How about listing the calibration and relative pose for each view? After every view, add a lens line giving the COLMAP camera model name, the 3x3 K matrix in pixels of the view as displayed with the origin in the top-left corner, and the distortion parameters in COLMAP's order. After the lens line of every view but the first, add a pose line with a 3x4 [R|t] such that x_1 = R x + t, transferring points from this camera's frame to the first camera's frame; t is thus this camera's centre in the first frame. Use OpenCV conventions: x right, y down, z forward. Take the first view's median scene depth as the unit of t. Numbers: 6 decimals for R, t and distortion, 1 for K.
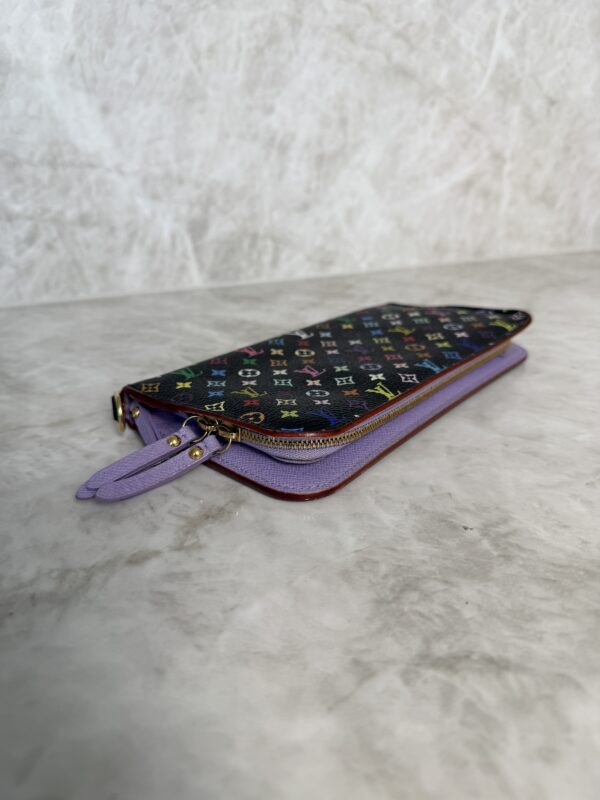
lens RADIAL K [[599.8, 0, 302.0], [0, 599.8, 397.2], [0, 0, 1]] dist [-0.039247, 0.002680]
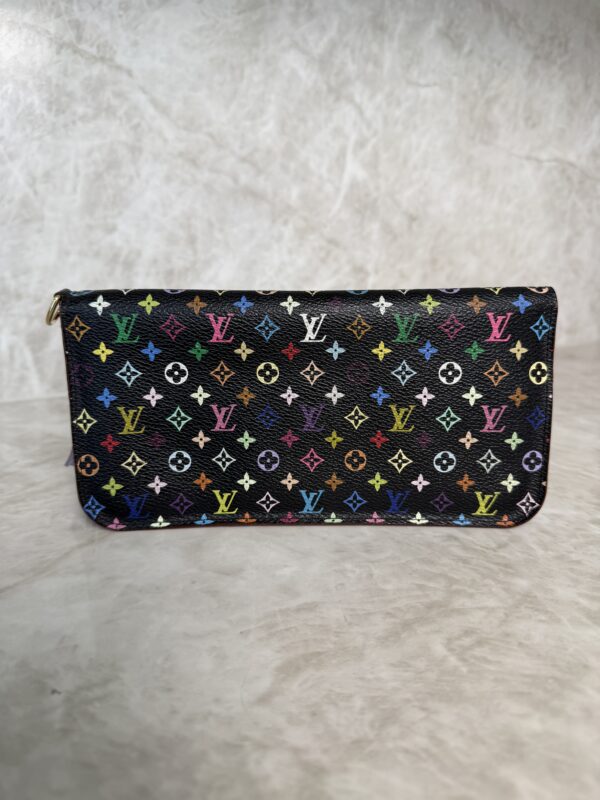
lens RADIAL K [[591.0, 0, 305.9], [0, 591.0, 396.1], [0, 0, 1]] dist [-0.032315, -0.002667]
pose [[0.999845, -0.004378, 0.017046, 0.278997], [0.007031, 0.987281, -0.158832, -0.032317], [-0.016134, 0.158928, 0.987158, 0.031693]]
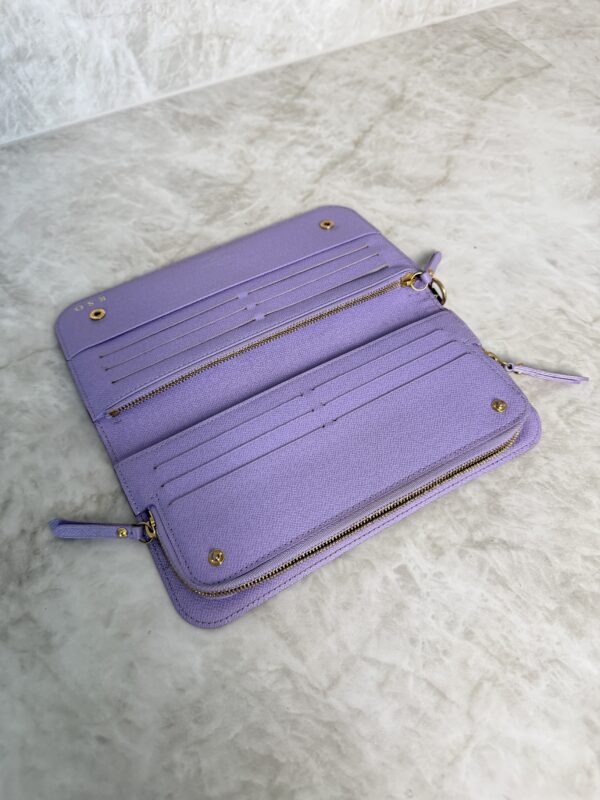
lens RADIAL K [[592.0, 0, 300.0], [0, 592.0, 400.0], [0, 0, 1]] dist [-0.030050, 0.003396]
pose [[0.999524, -0.029763, -0.008140, 0.079684], [0.029245, 0.829620, 0.557562, -0.342391], [-0.009842, -0.557534, 0.830096, -0.104677]]
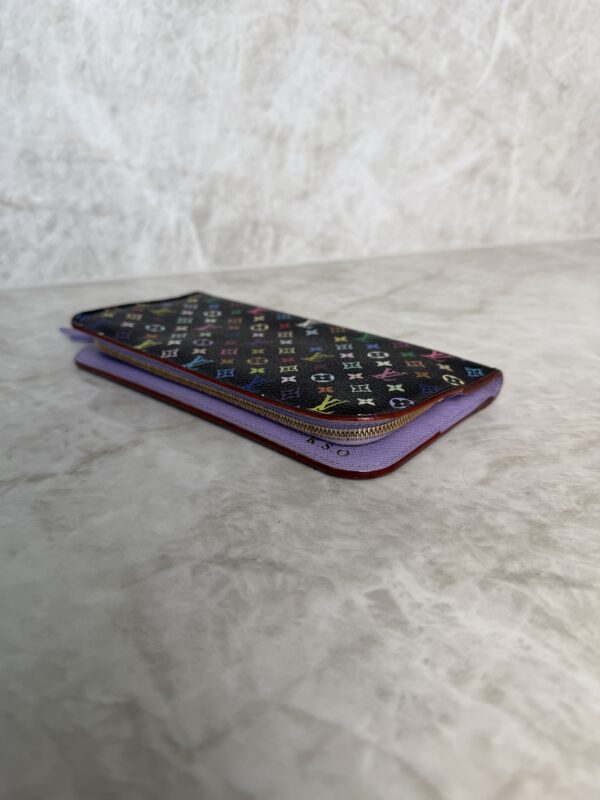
lens RADIAL K [[599.6, 0, 304.1], [0, 599.6, 397.1], [0, 0, 1]] dist [-0.042445, 0.004828]
pose [[0.991033, 0.029788, -0.130256, 0.174481], [-0.028281, 0.999510, 0.013402, 0.028510], [0.130591, -0.009598, 0.991390, -0.061173]]
